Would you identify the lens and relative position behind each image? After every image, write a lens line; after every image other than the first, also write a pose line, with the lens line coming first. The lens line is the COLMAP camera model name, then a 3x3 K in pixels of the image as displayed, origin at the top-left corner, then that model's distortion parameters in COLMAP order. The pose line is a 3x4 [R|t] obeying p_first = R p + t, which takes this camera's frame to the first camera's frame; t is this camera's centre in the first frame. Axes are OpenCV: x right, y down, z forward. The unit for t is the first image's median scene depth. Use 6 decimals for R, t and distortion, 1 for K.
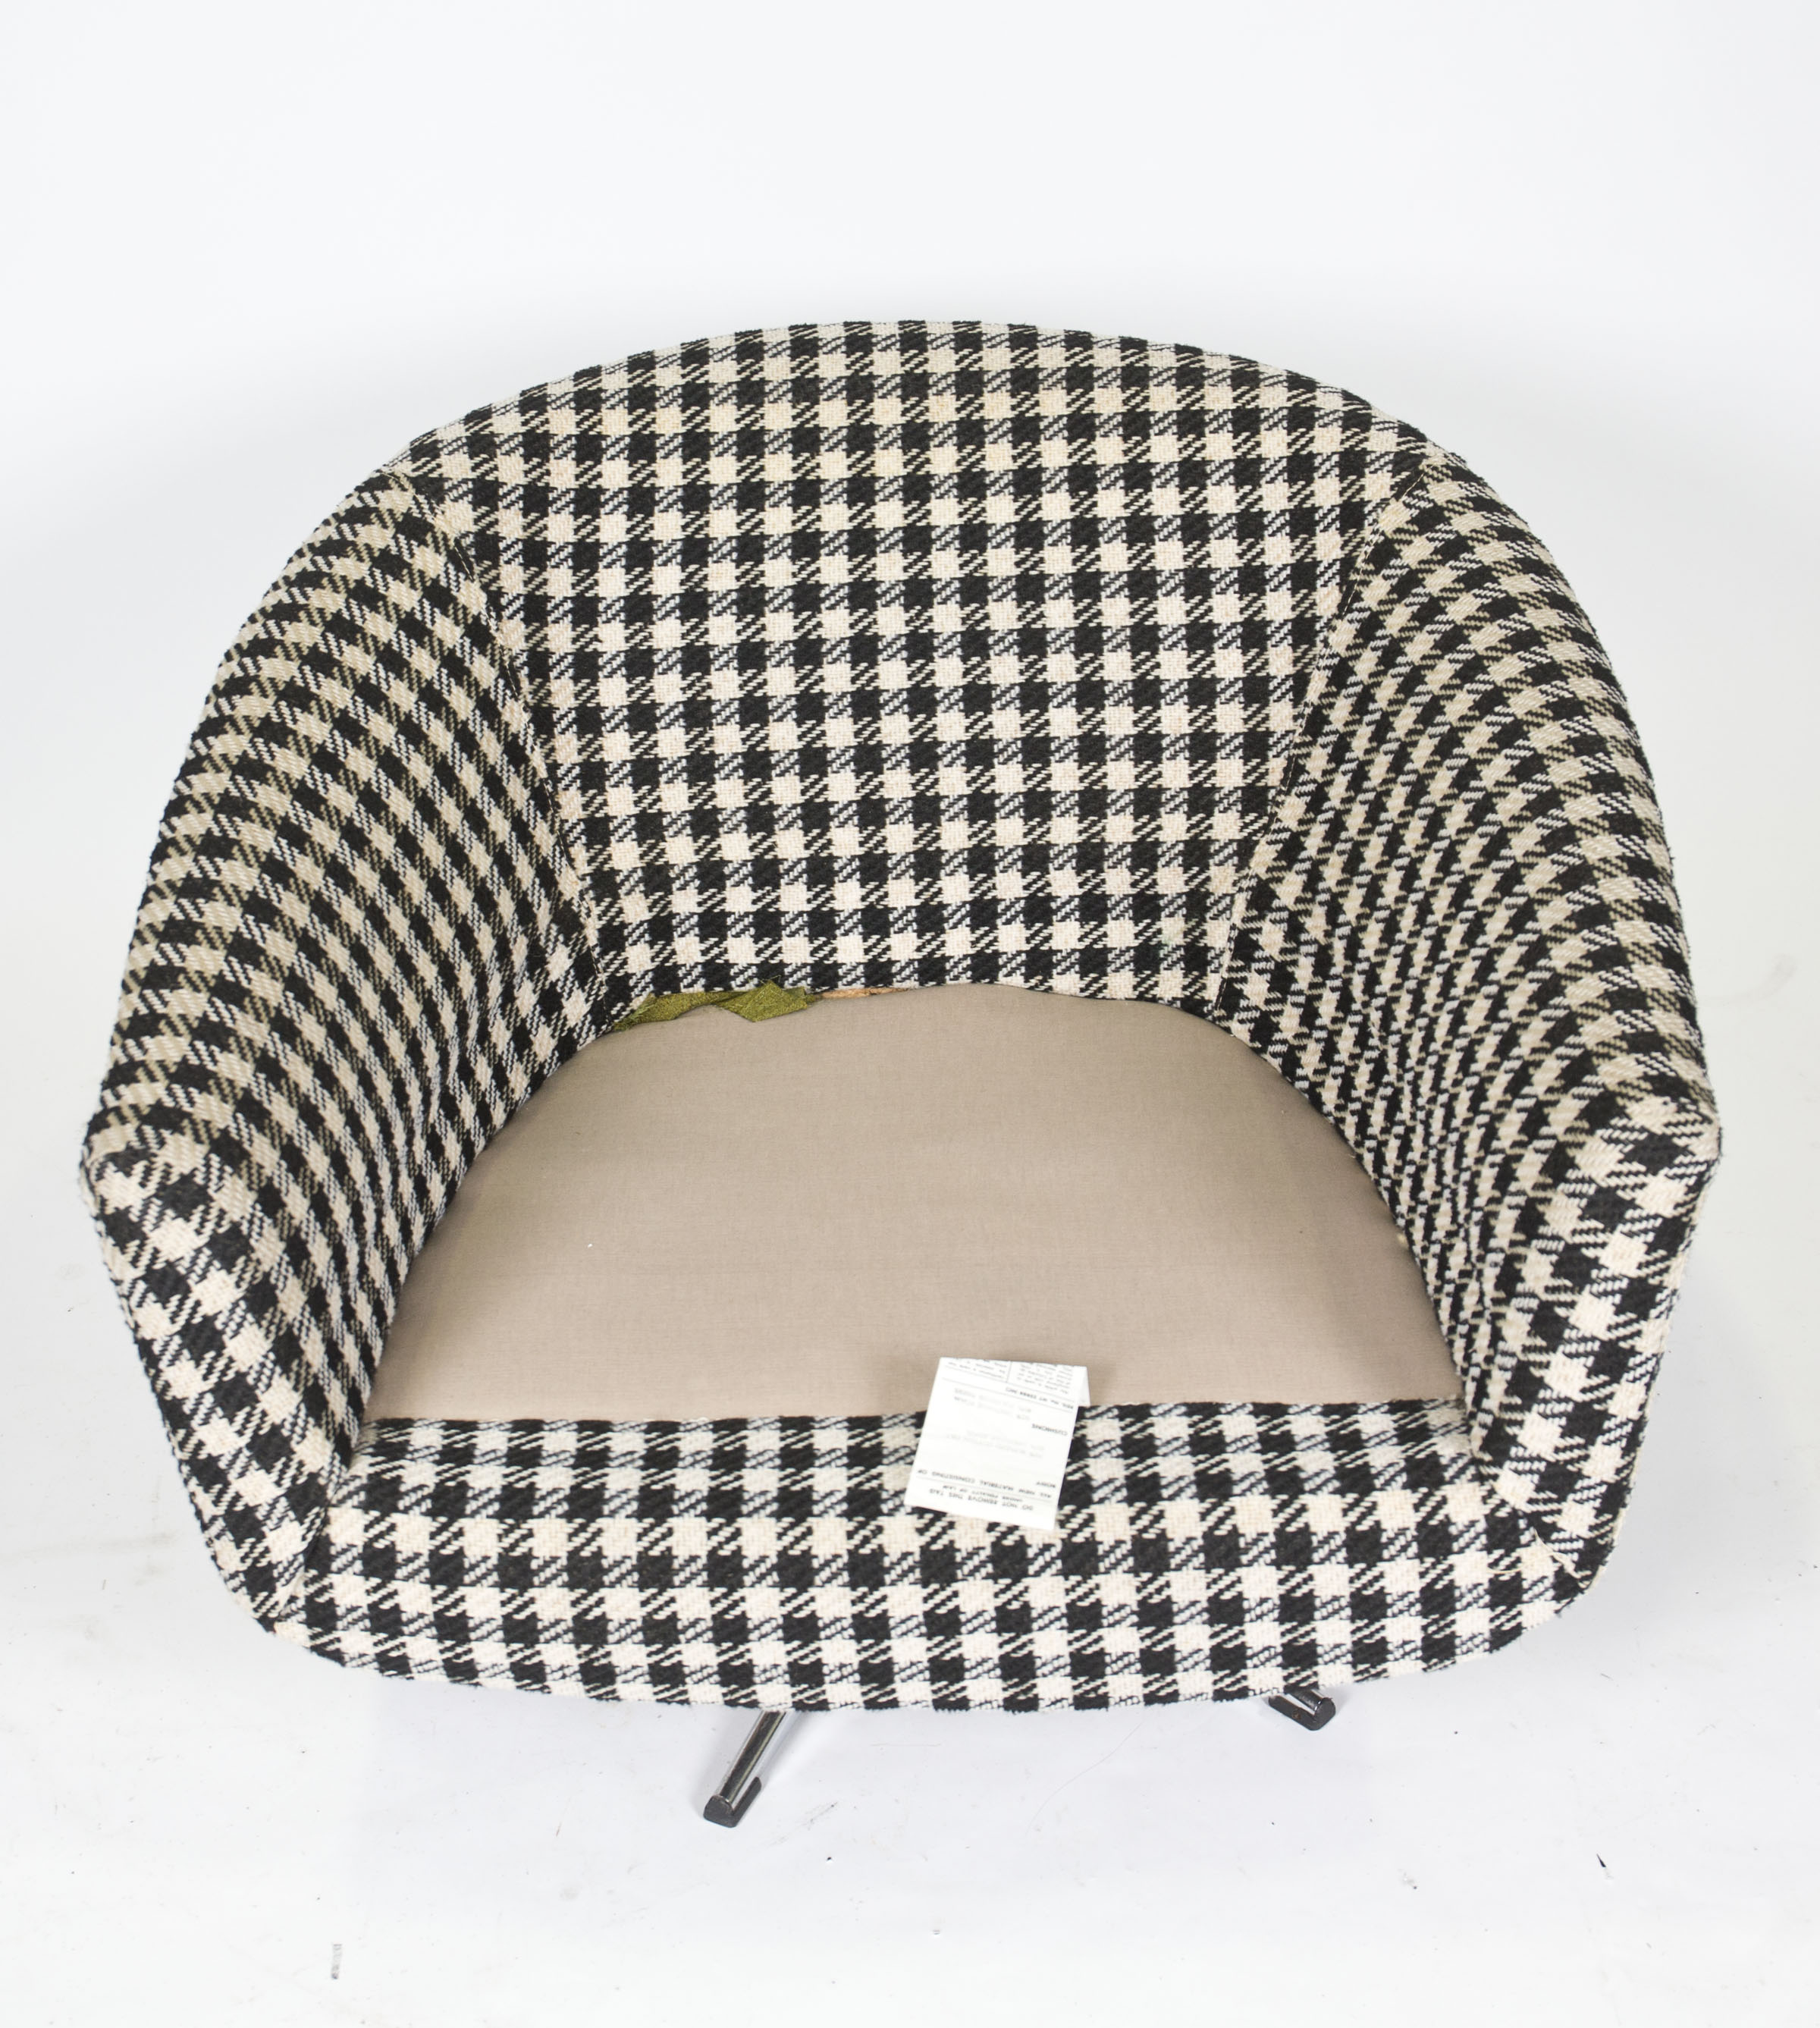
lens RADIAL K [[2807.8, 0, 872.4], [0, 2807.8, 952.5], [0, 0, 1]] dist [0.005083, -0.010698]
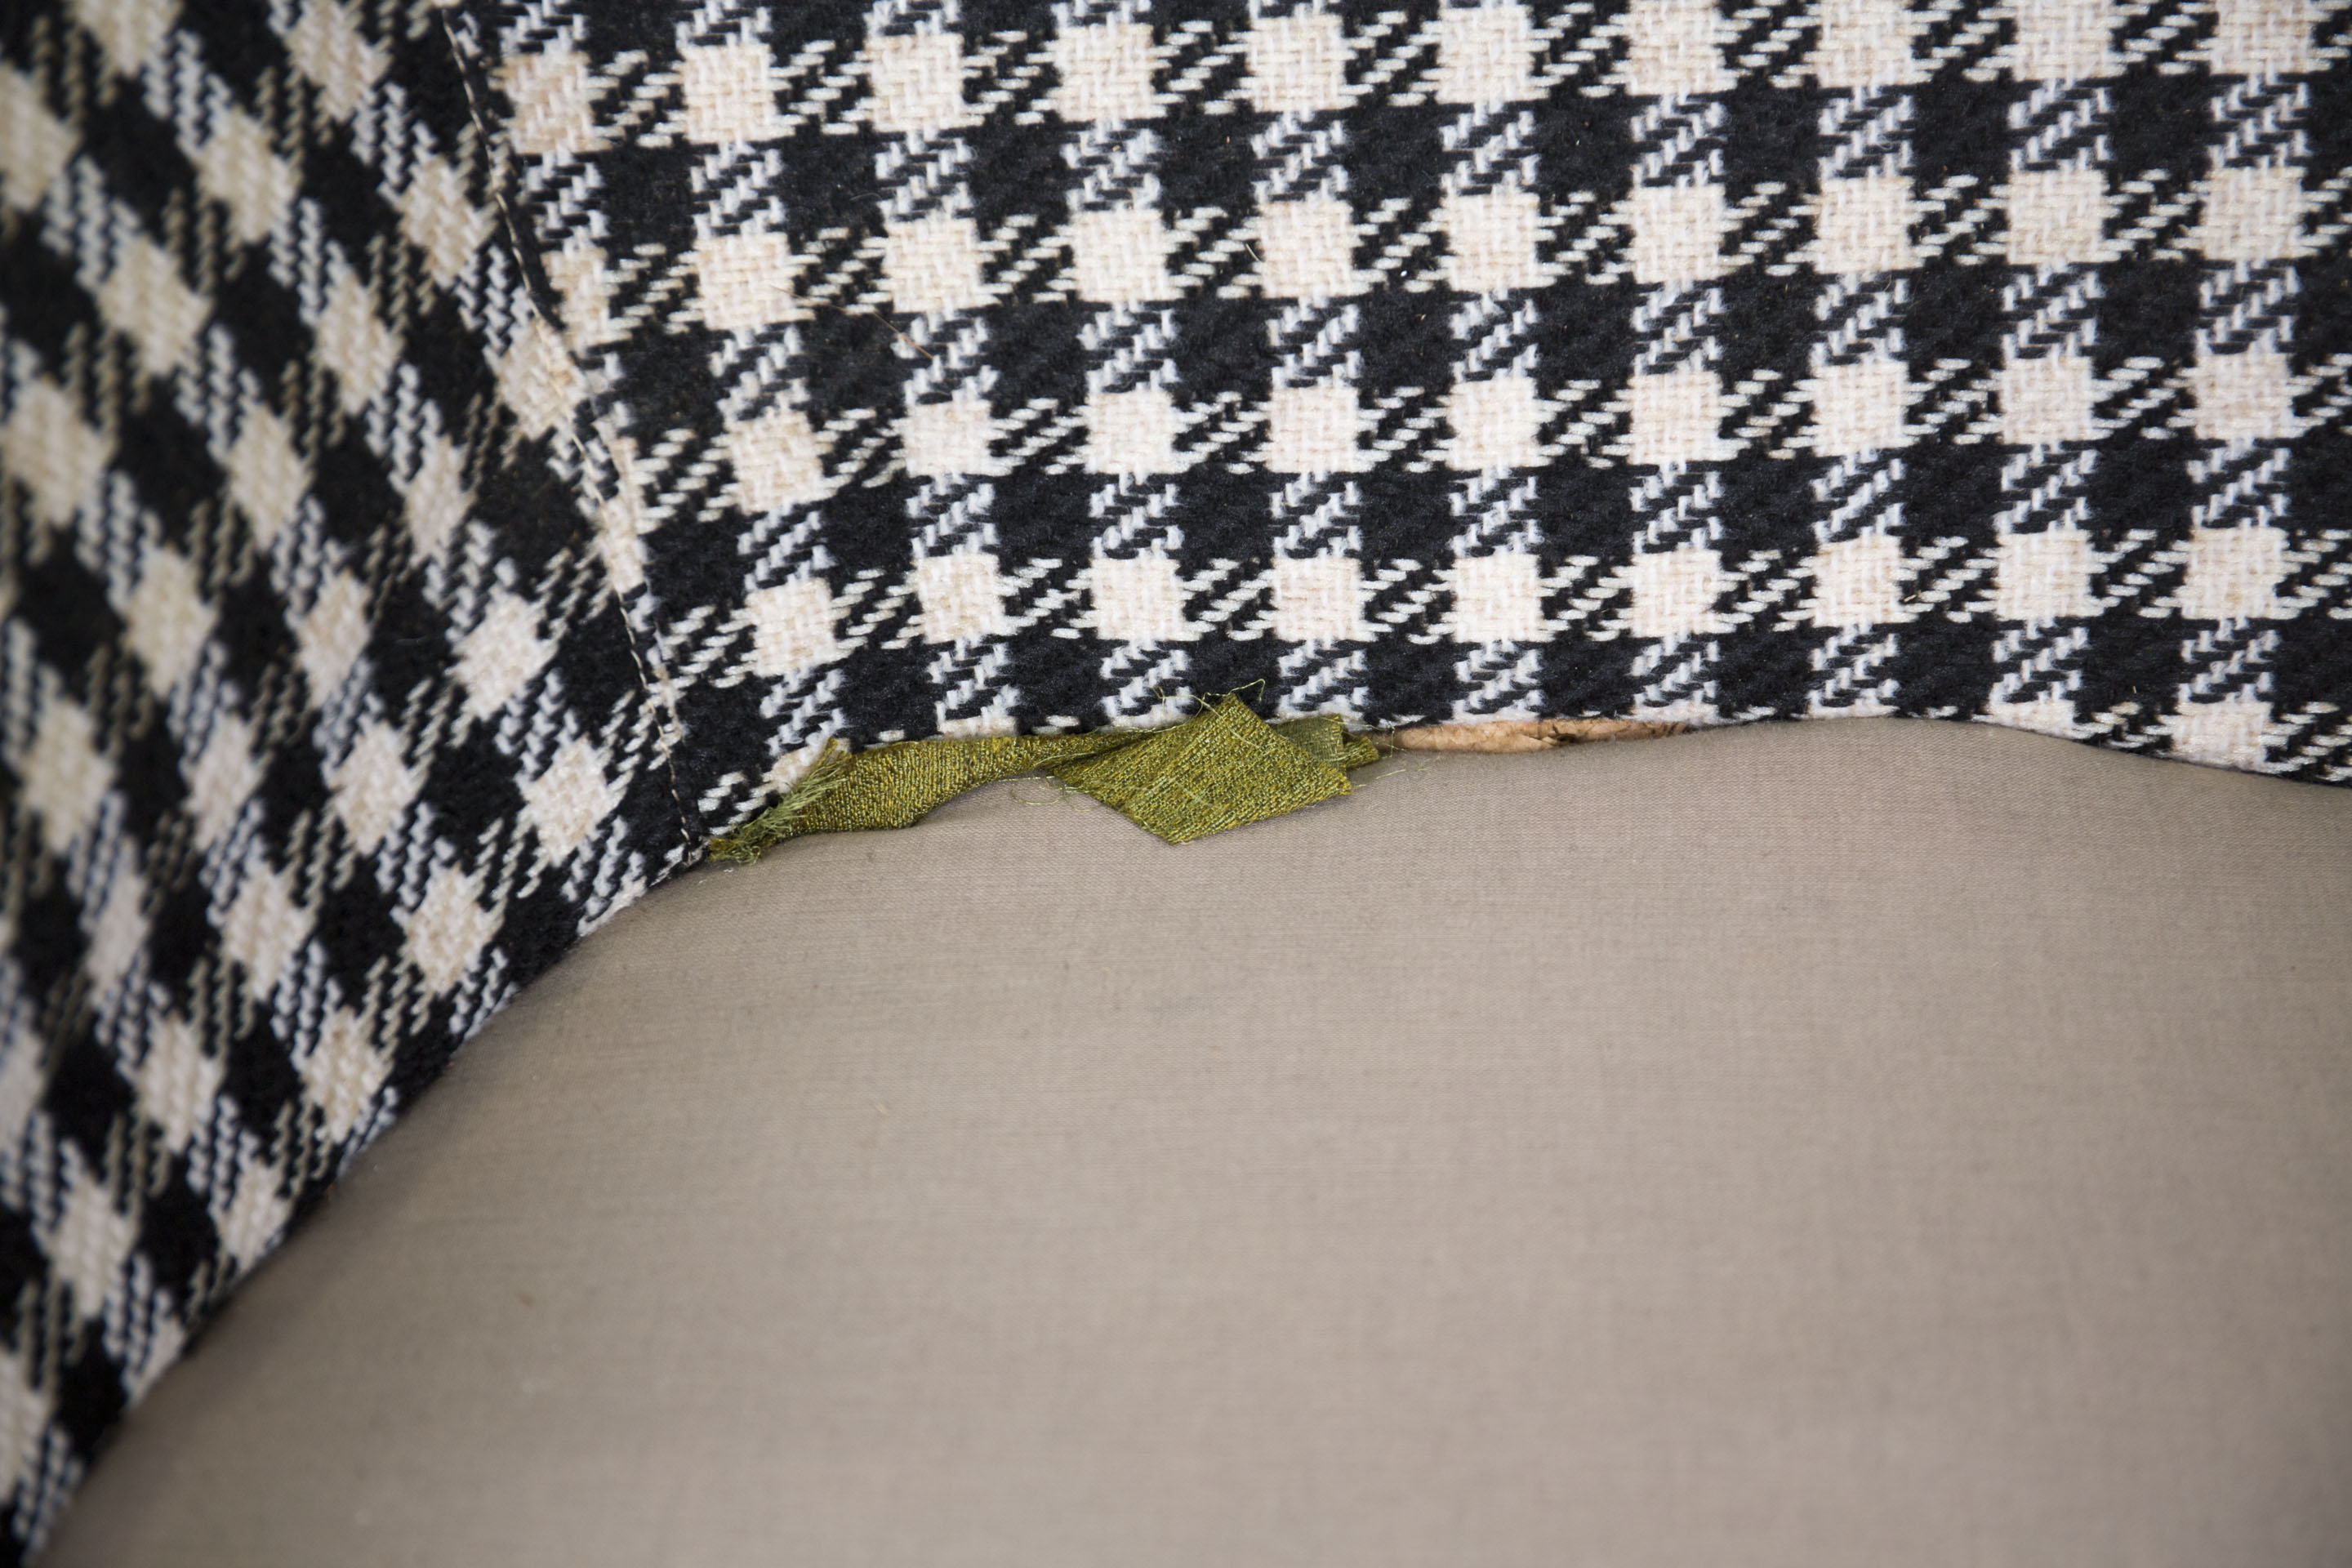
lens RADIAL K [[4581.0, 0, 1161.1], [0, 4581.0, 872.5], [0, 0, 1]] dist [0.073577, 0.202749]
pose [[0.998014, 0.024138, -0.058187, -0.014761], [-0.017199, 0.992990, 0.116939, -0.029534], [0.060602, -0.115706, 0.991433, 0.509399]]
